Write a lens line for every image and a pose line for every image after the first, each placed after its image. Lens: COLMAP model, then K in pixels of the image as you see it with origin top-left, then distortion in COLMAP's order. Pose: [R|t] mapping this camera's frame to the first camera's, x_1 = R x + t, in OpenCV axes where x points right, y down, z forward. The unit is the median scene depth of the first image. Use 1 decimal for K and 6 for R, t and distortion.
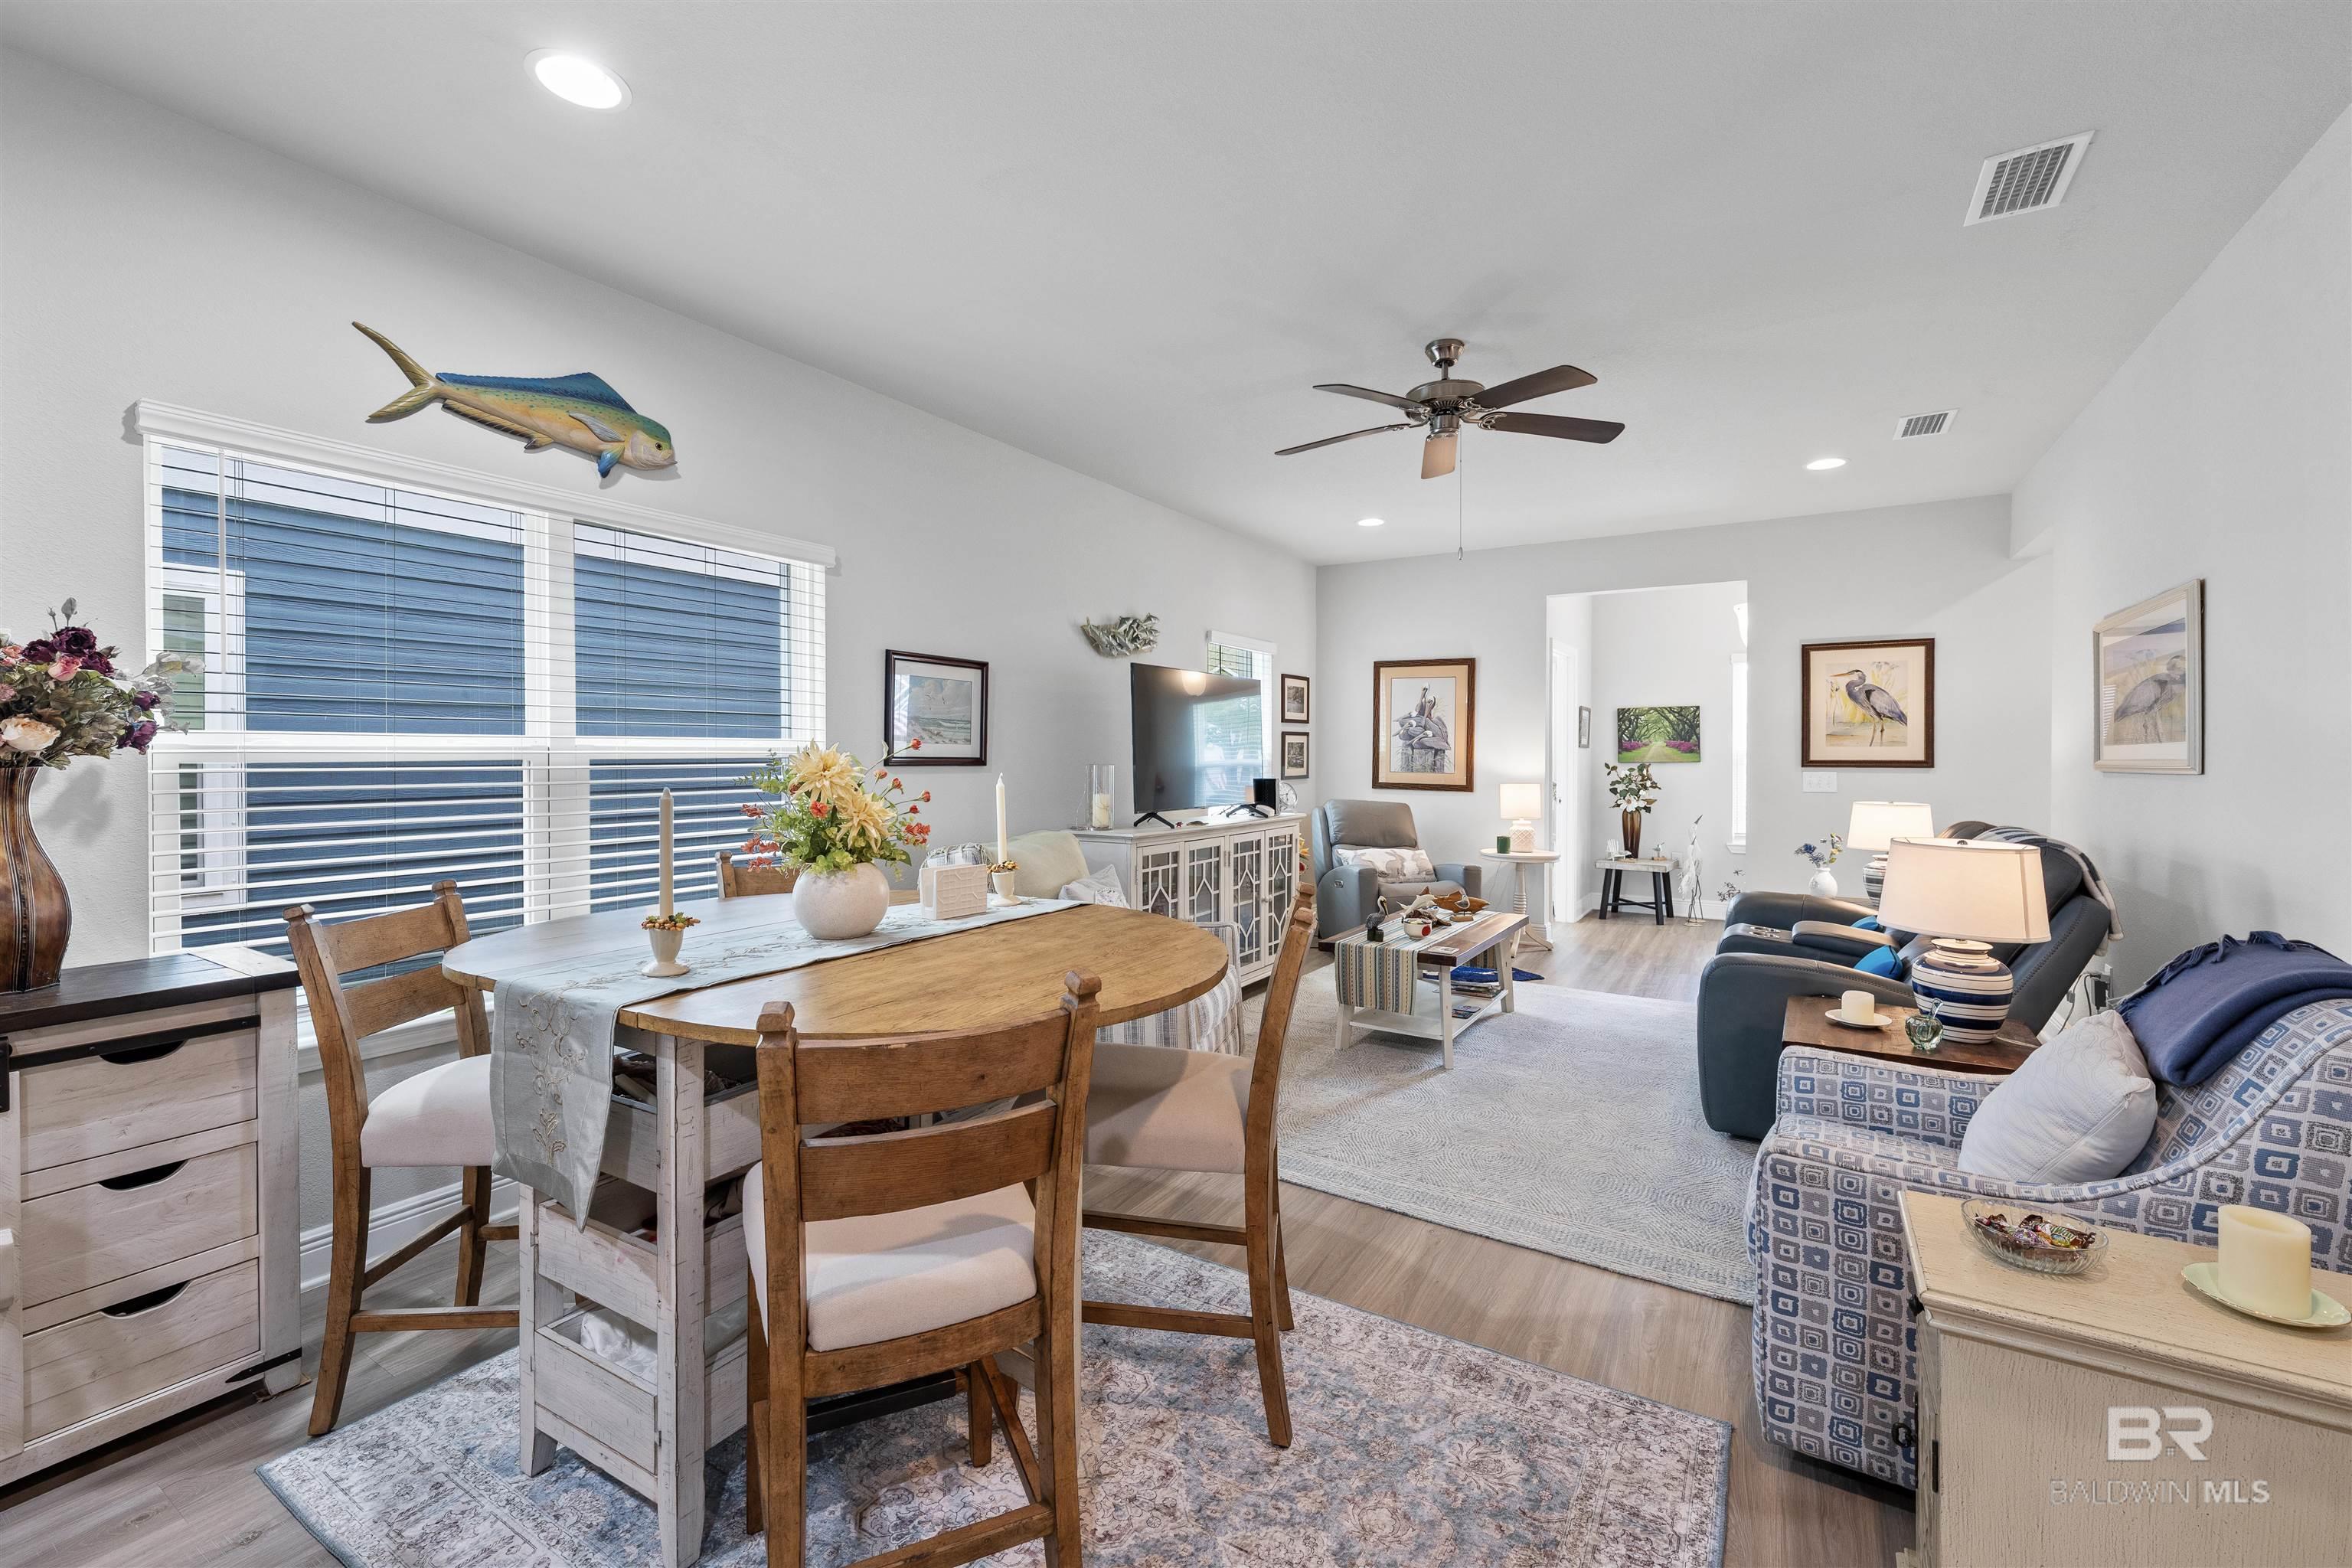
lens RADIAL K [[1019.0, 0, 1173.8], [0, 1019.0, 781.0], [0, 0, 1]] dist [0.000168, -0.000163]
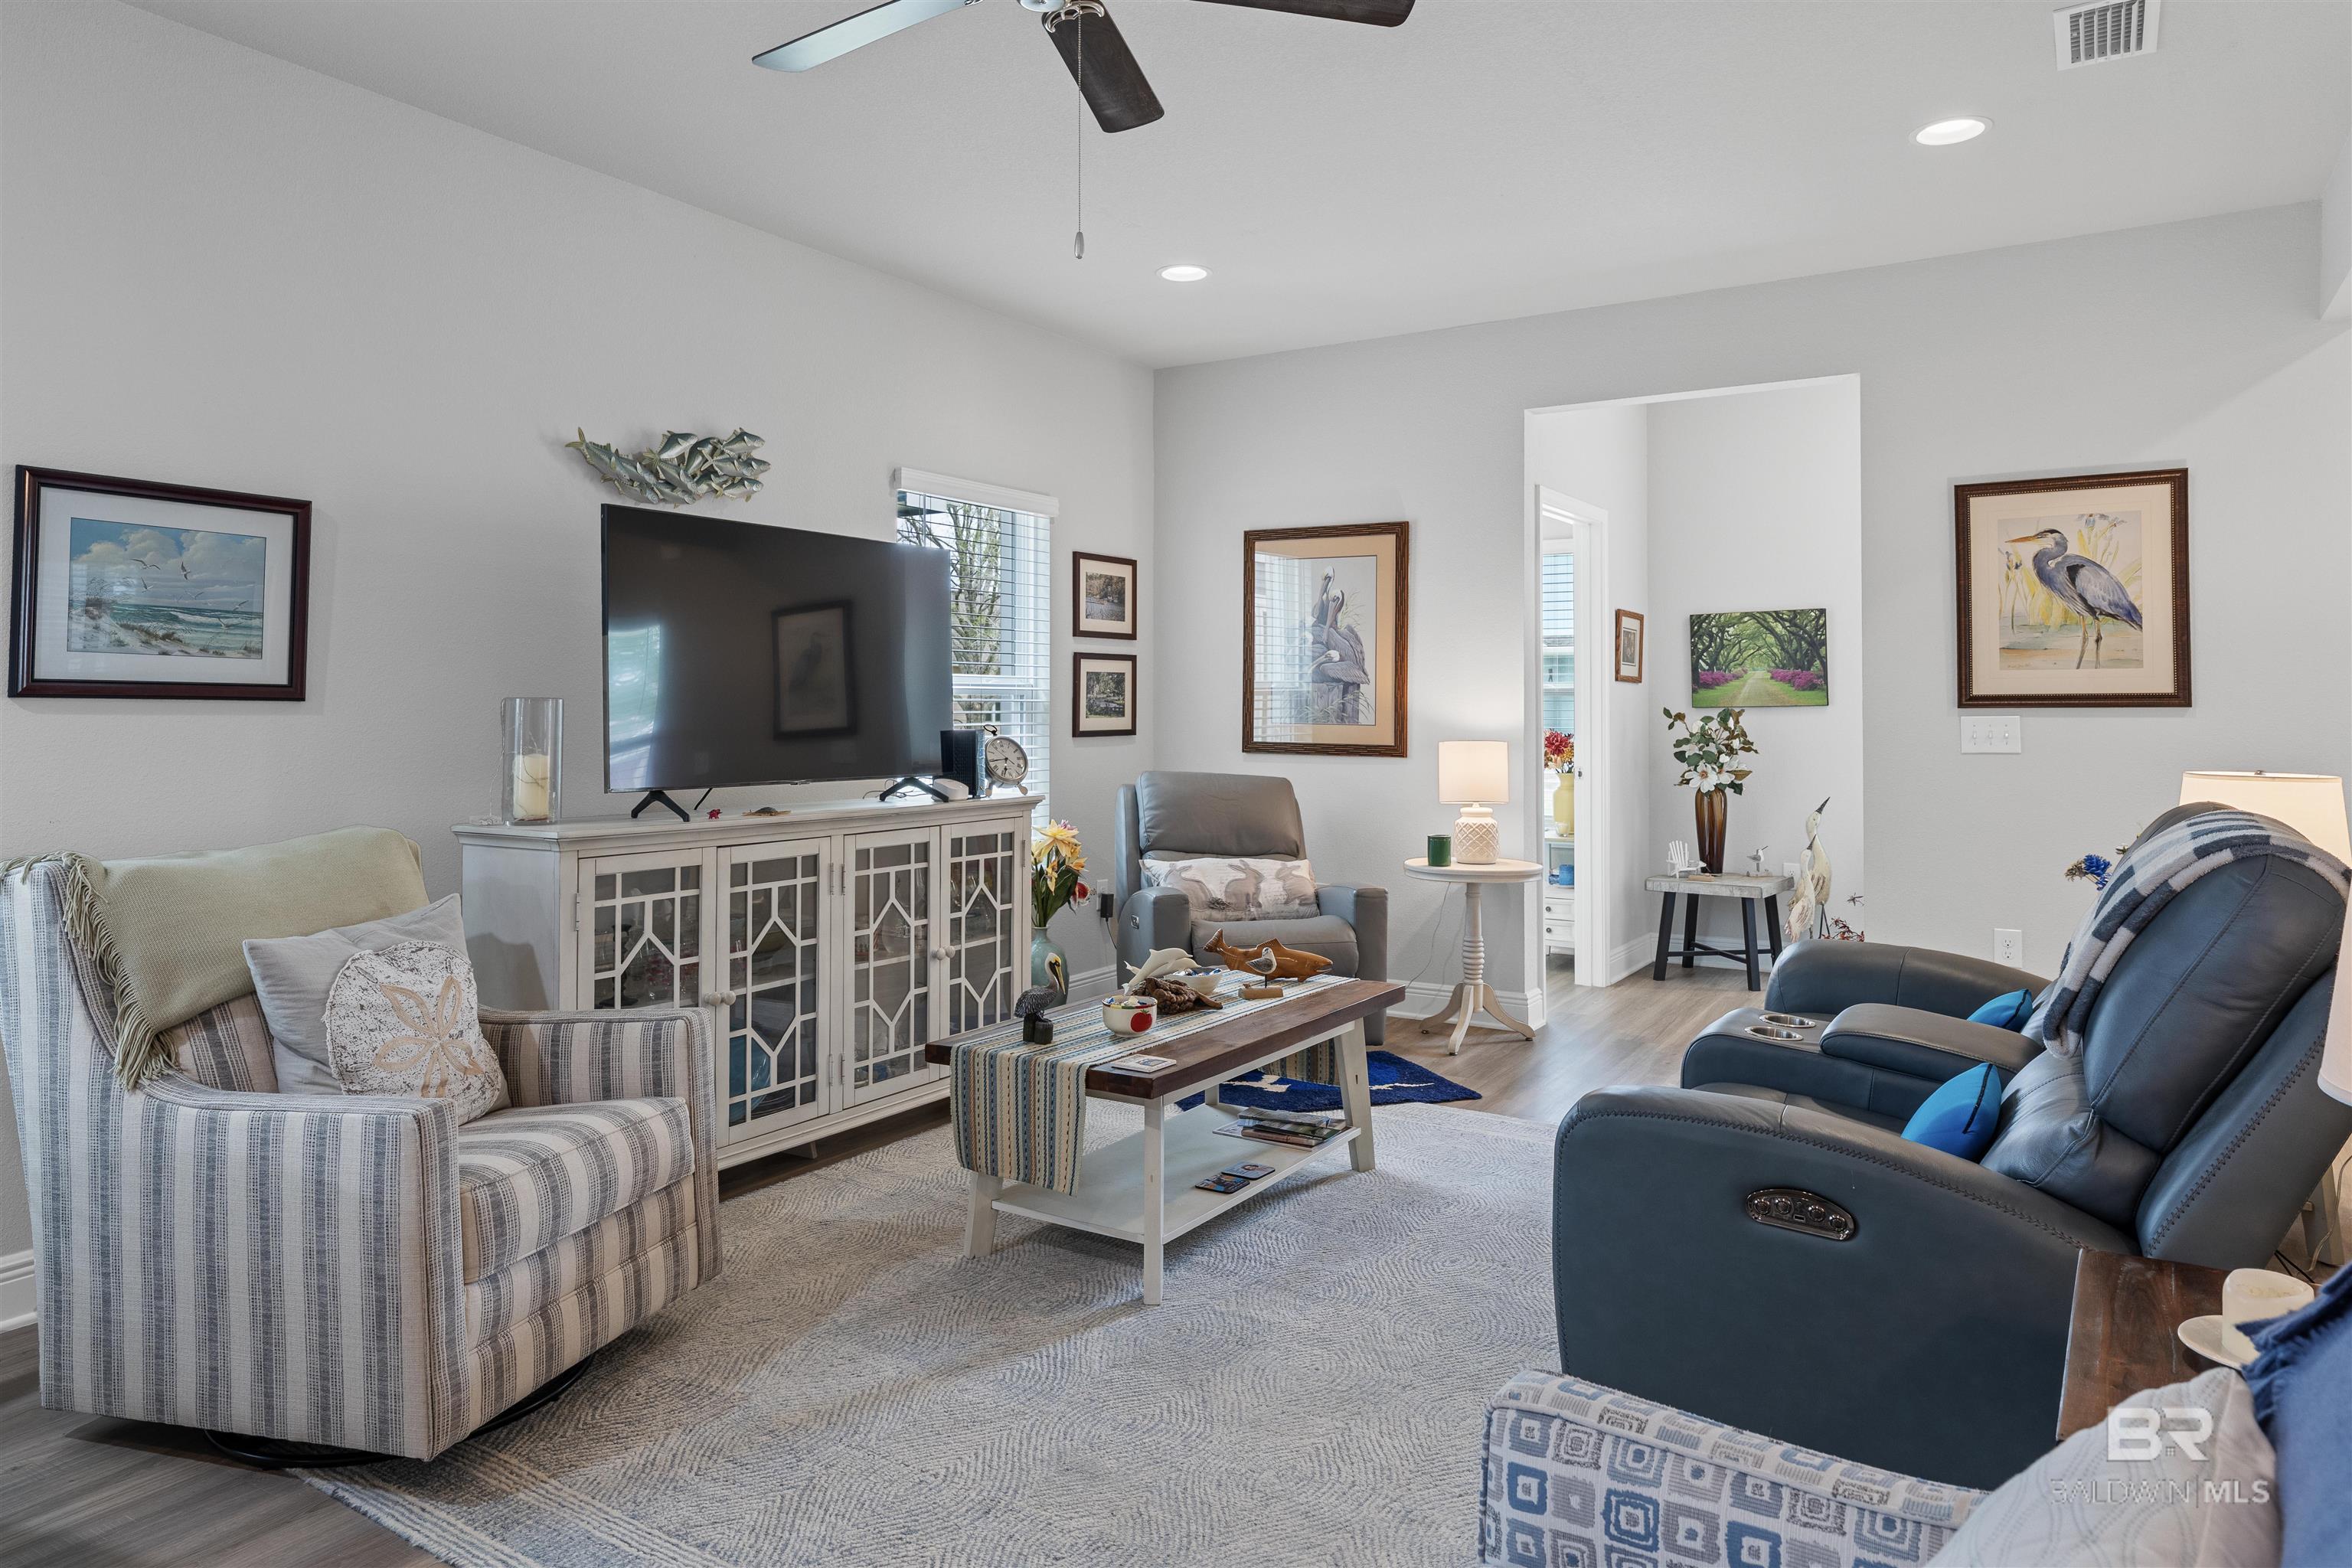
lens RADIAL K [[1509.6, 0, 1201.4], [0, 1509.6, 719.0], [0, 0, 1]] dist [-0.002800, 0.001164]
pose [[0.999971, -0.003520, -0.006723, 0.217715], [0.003352, 0.999685, -0.024882, 0.011685], [0.006809, 0.024858, 0.999668, 0.187787]]
